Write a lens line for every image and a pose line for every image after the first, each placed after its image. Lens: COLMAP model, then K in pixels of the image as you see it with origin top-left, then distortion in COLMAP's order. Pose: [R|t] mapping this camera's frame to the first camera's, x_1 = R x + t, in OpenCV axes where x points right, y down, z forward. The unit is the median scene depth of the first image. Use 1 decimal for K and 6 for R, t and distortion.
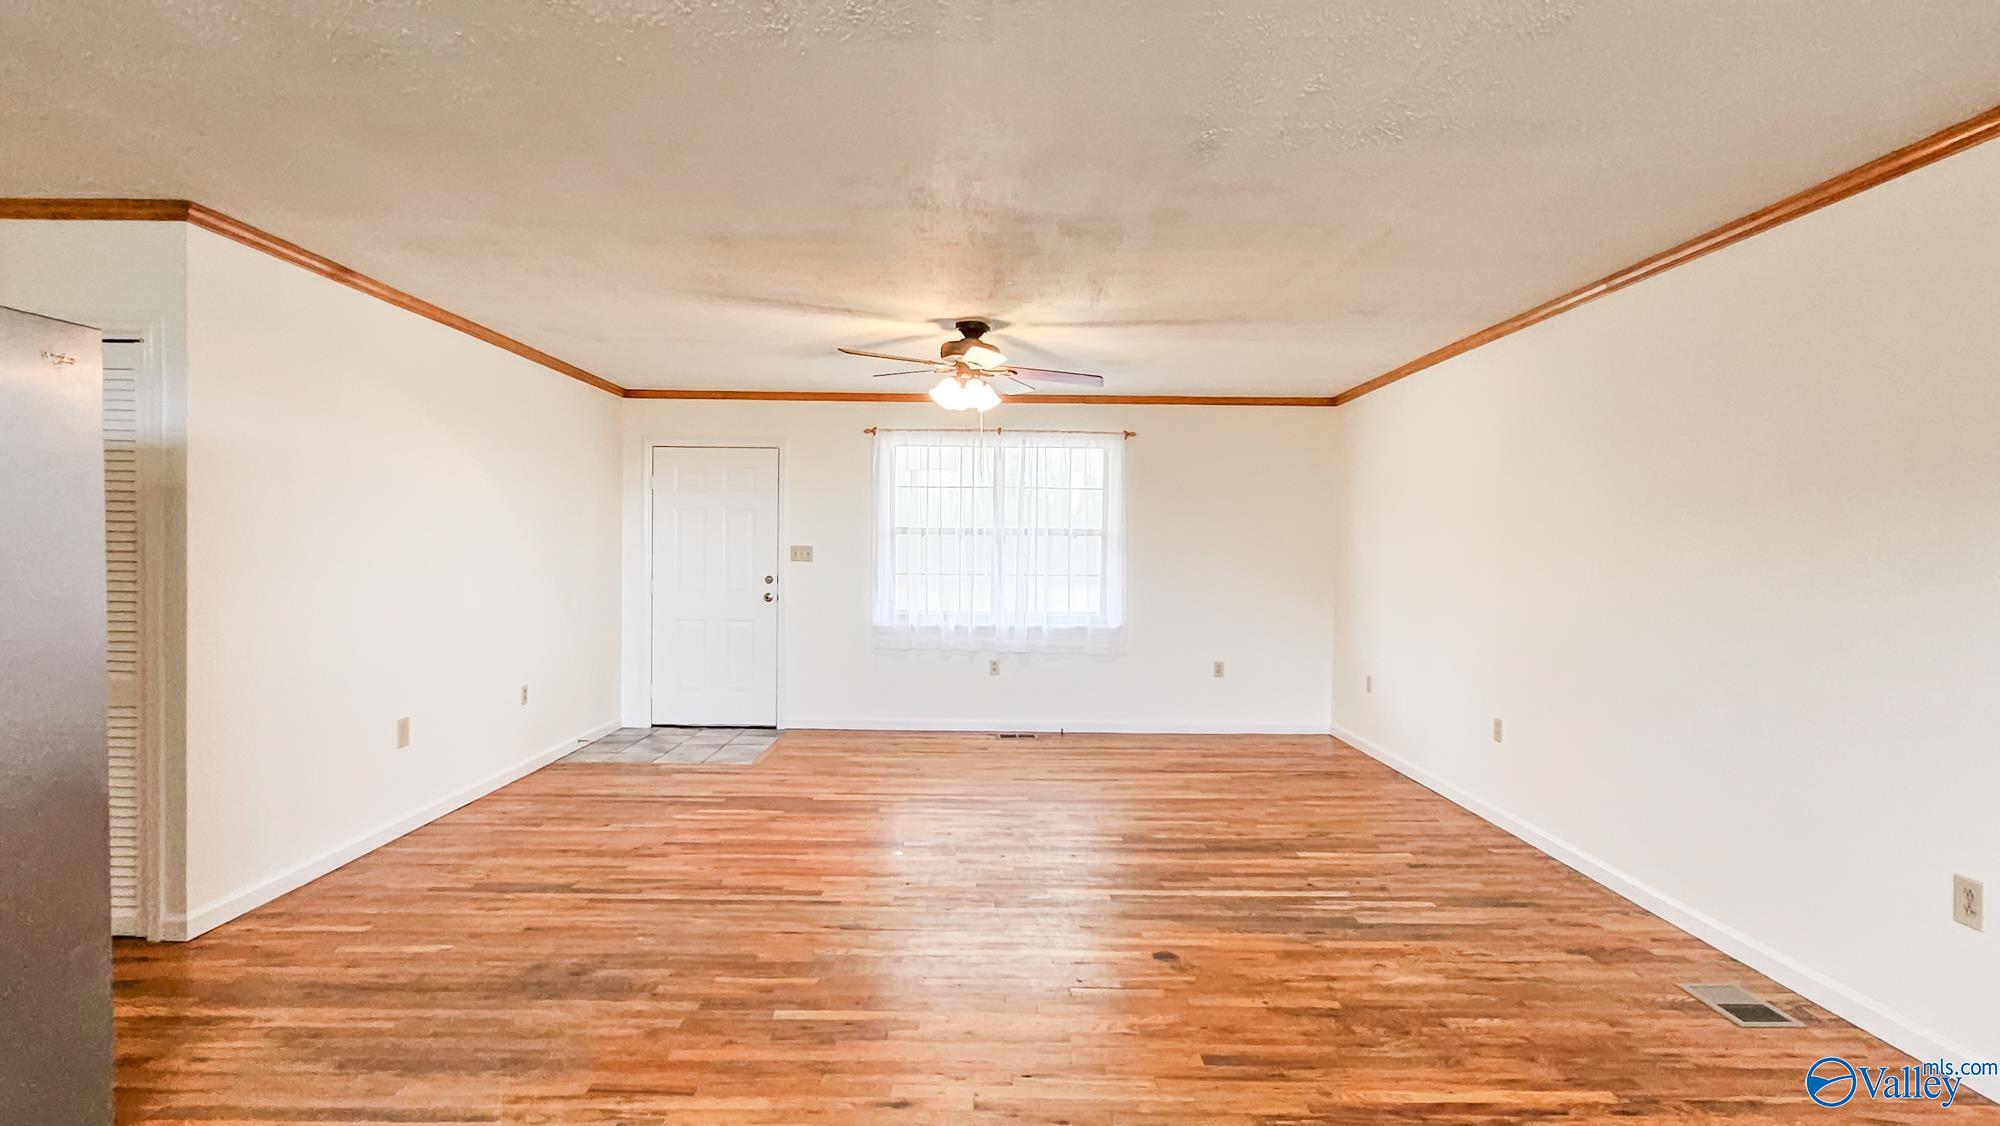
lens RADIAL K [[1037.1, 0, 1000.0], [0, 1037.1, 563.0], [0, 0, 1]] dist [0.001176, -0.002153]
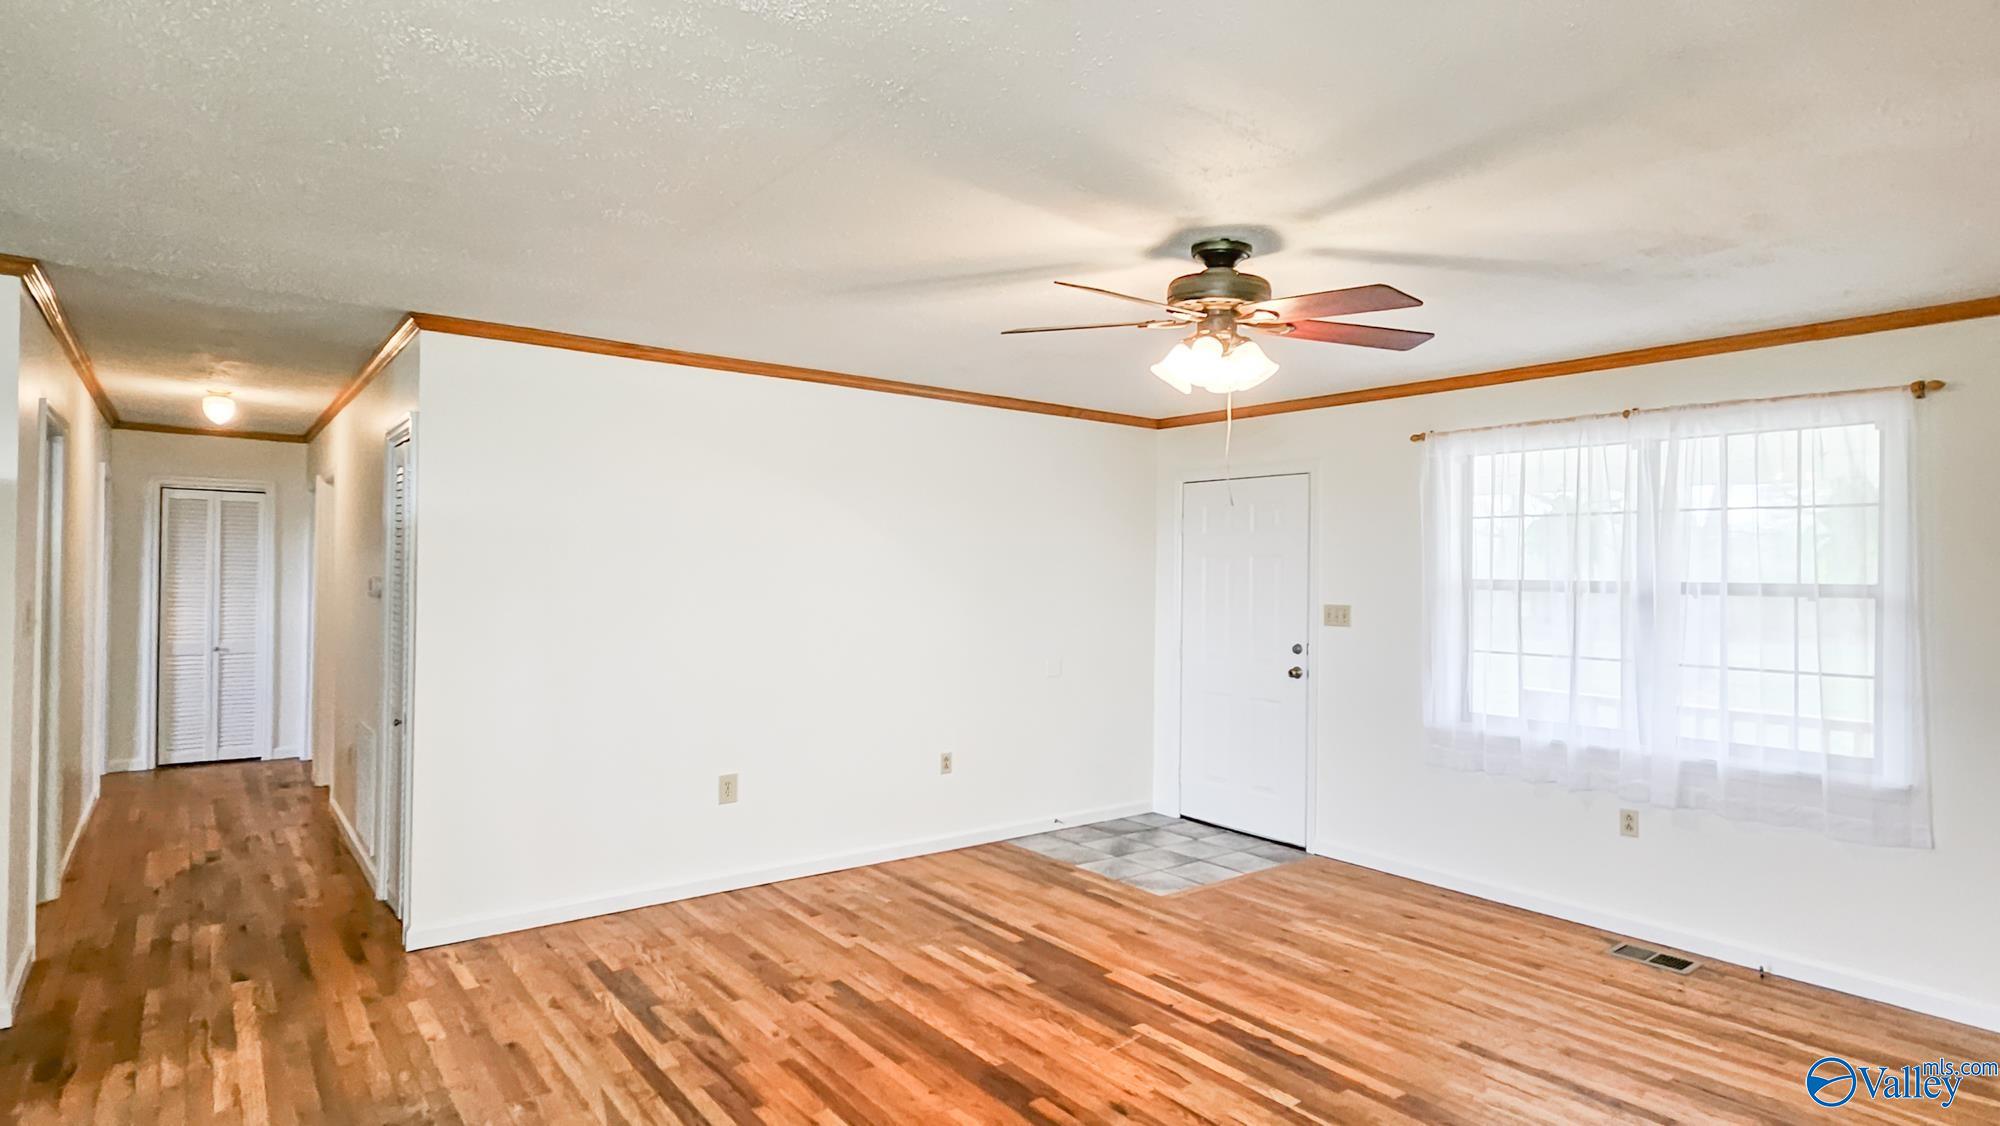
lens RADIAL K [[1037.1, 0, 1000.0], [0, 1037.1, 563.0], [0, 0, 1]] dist [0.001176, -0.002153]
pose [[0.605584, -0.009847, -0.795720, 0.335679], [-0.019122, 0.999455, -0.026921, -0.029880], [0.795551, 0.031518, 0.605066, 0.509074]]
